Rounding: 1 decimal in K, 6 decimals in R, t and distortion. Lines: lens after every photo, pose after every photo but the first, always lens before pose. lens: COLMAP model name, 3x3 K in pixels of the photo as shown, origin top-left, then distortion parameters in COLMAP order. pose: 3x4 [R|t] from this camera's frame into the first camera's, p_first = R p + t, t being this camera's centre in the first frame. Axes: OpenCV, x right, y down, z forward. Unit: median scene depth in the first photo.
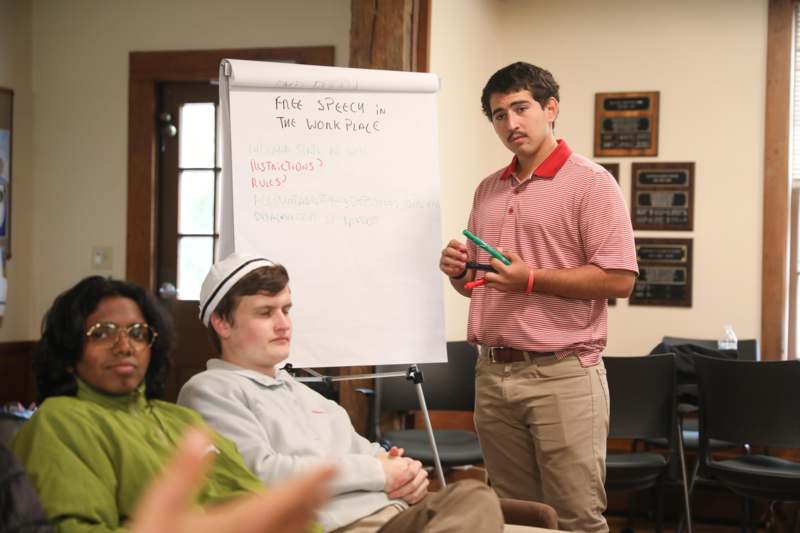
lens RADIAL K [[1613.2, 0, 400.0], [0, 1613.2, 266.5], [0, 0, 1]] dist [0.208861, -0.058811]
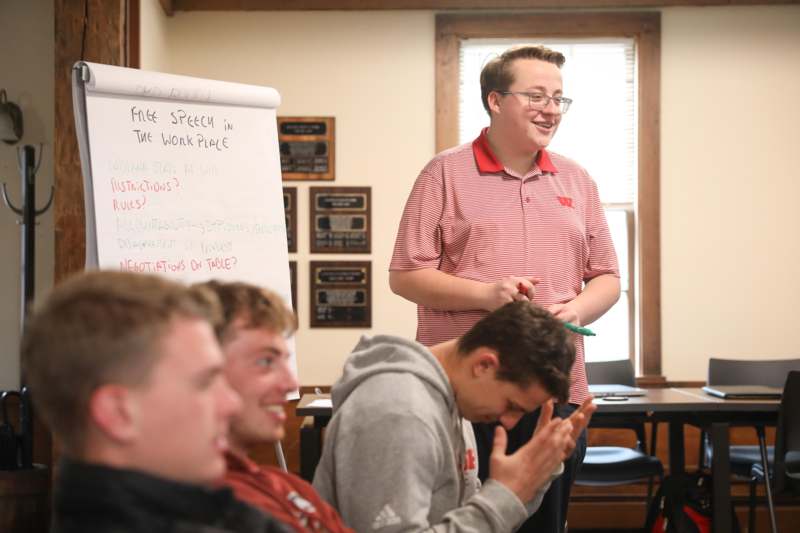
lens RADIAL K [[1468.0, 0, 400.0], [0, 1468.0, 266.5], [0, 0, 1]] dist [0.070510, 0.087006]
pose [[0.884606, -0.018605, 0.465969, -0.236387], [0.024310, 0.999685, -0.006235, -0.007425], [-0.465706, 0.016843, 0.884779, 0.168560]]
